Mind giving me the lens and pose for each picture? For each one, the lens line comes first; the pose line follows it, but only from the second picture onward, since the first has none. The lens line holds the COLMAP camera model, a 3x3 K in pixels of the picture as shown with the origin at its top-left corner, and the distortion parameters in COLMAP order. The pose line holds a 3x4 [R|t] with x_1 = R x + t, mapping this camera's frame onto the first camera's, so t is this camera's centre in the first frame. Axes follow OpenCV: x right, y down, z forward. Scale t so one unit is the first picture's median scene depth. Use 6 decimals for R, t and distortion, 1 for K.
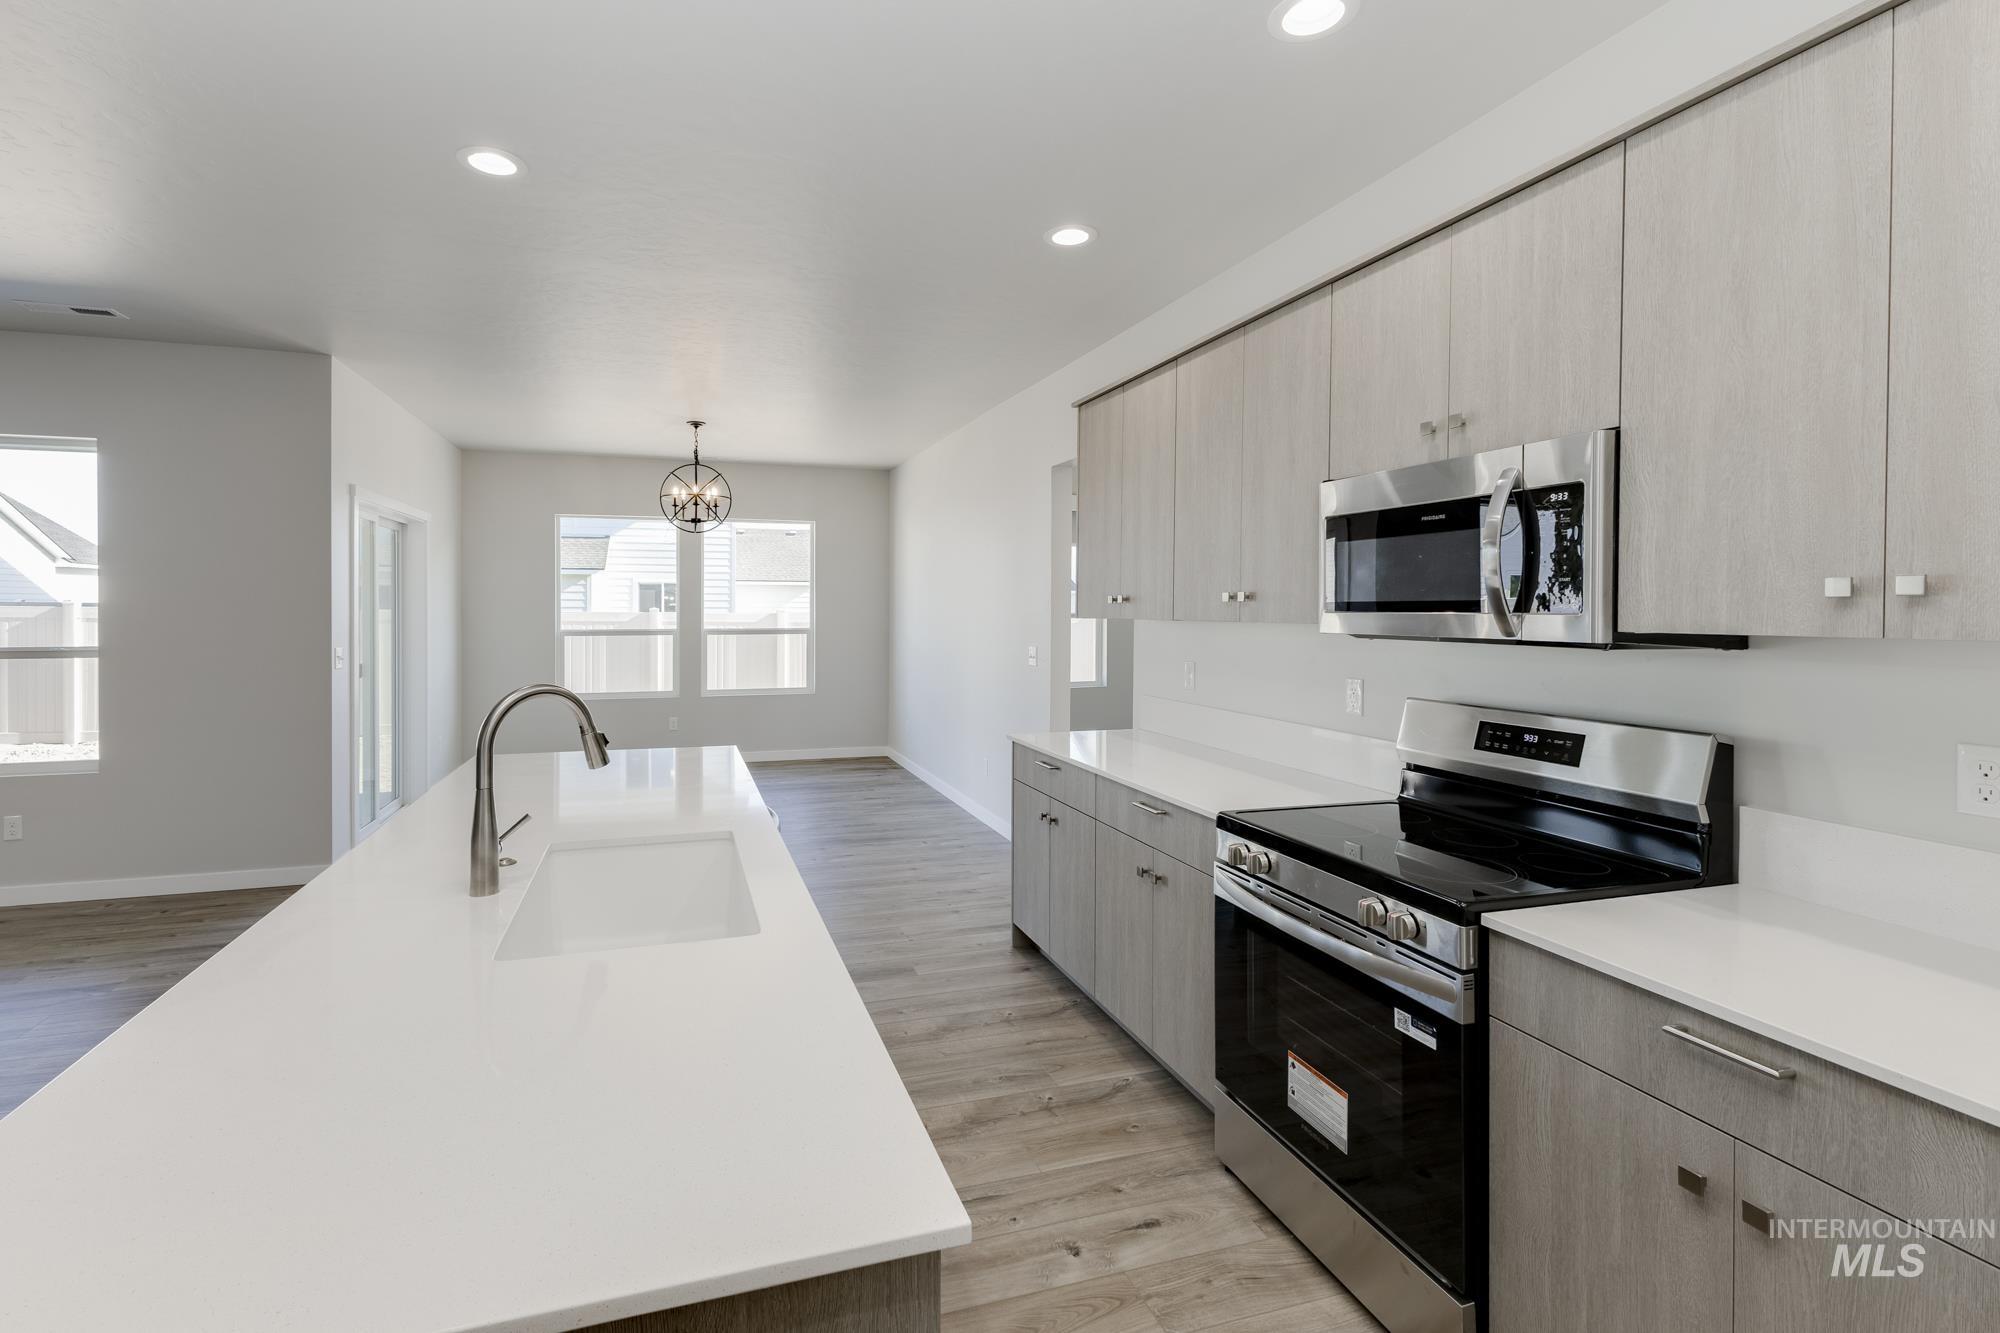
lens RADIAL K [[852.9, 0, 952.9], [0, 852.9, 617.2], [0, 0, 1]] dist [0.000759, -0.000042]
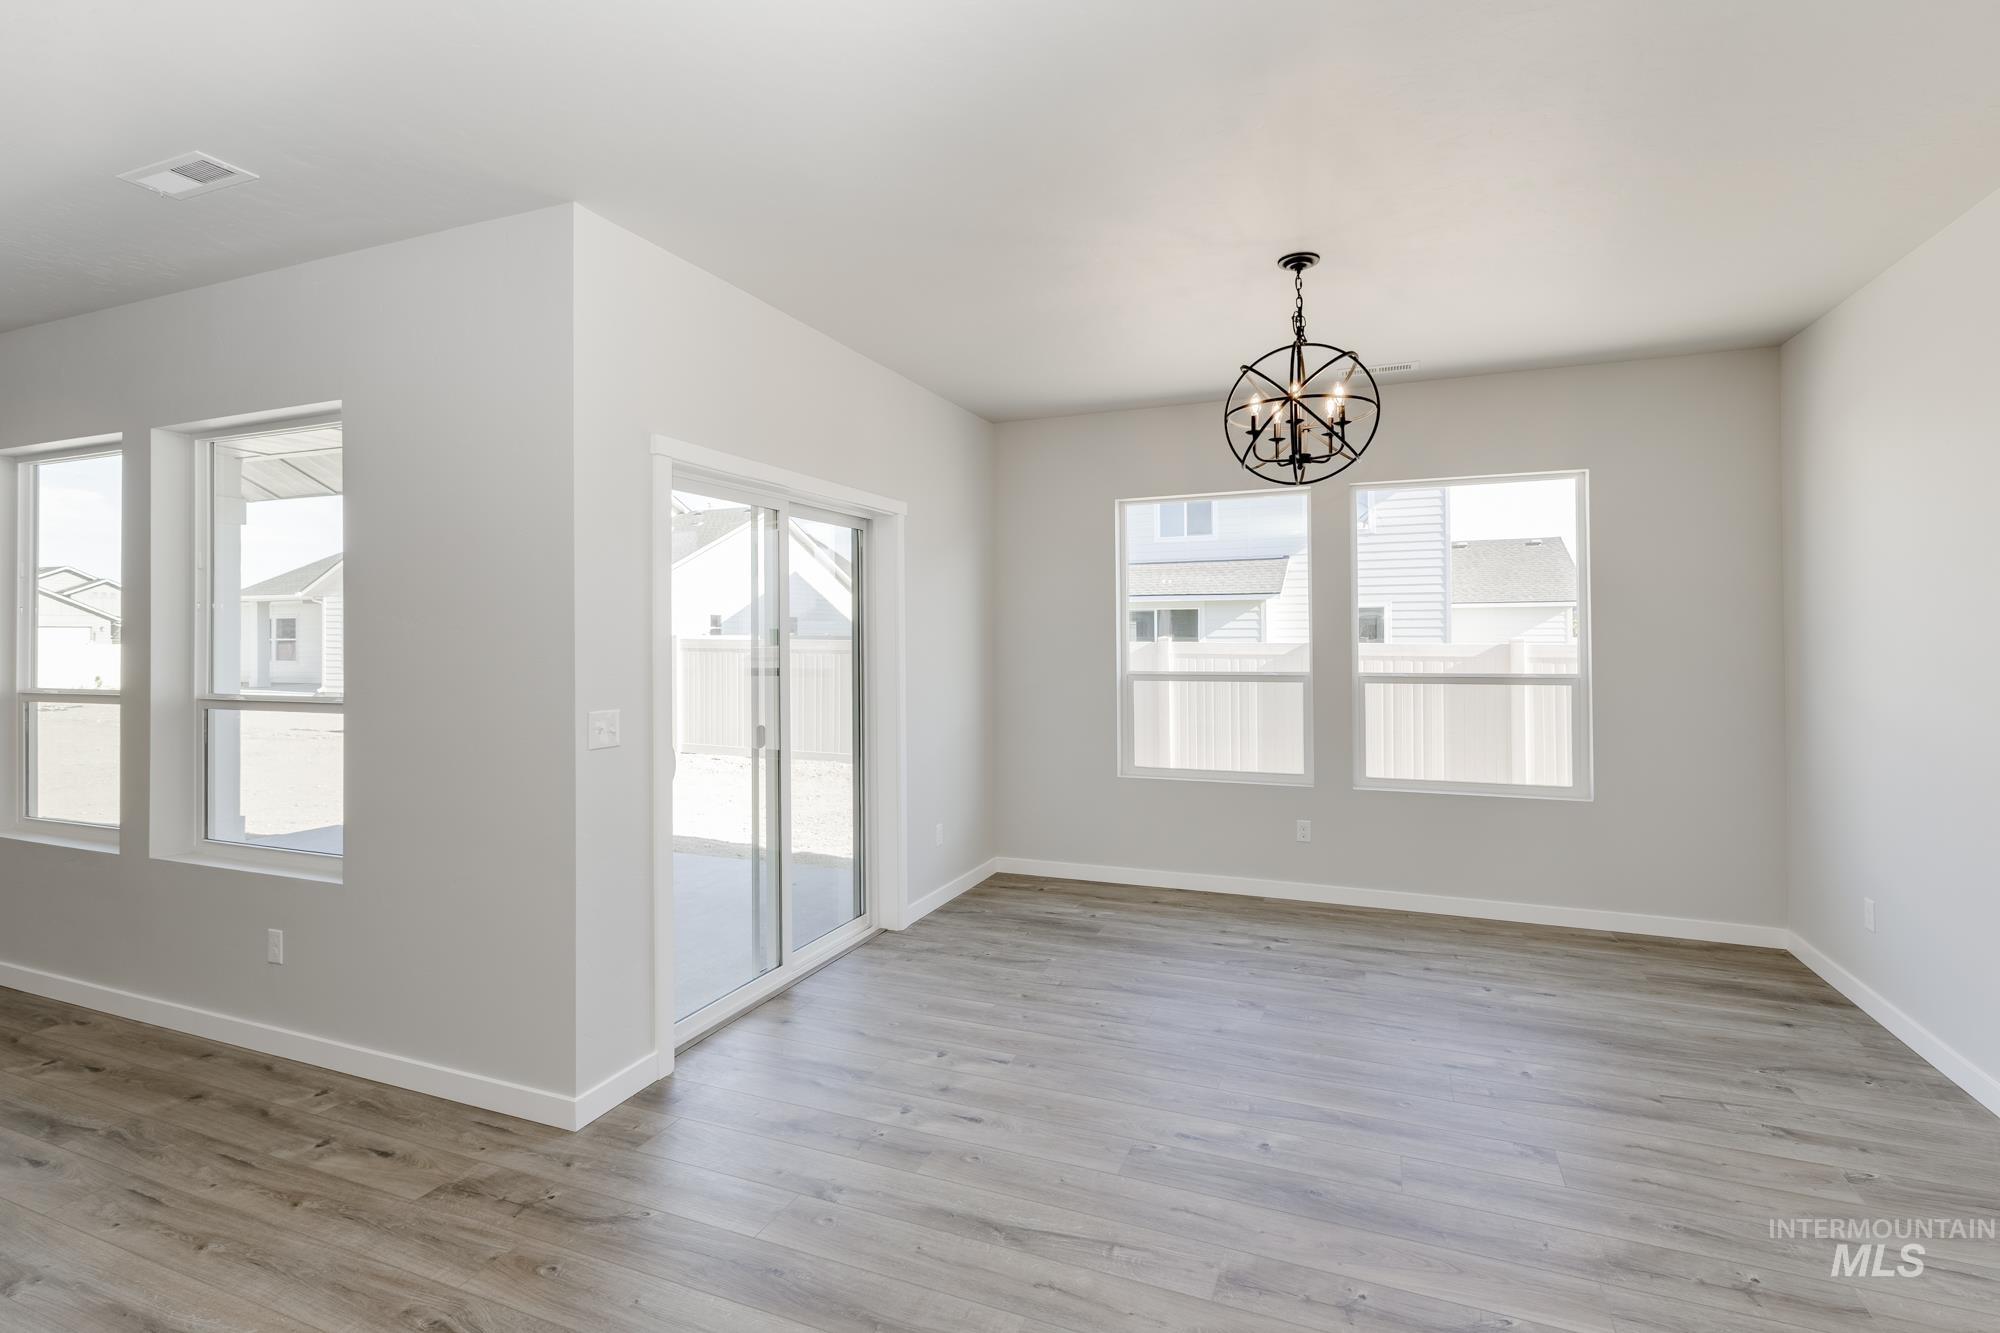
lens RADIAL K [[852.9, 0, 952.9], [0, 852.9, 617.2], [0, 0, 1]] dist [0.000759, -0.000042]
pose [[0.706015, -0.019888, -0.707917, -0.073029], [-0.004237, 0.999469, -0.032304, -0.005399], [0.708184, 0.025807, 0.705556, 0.381035]]
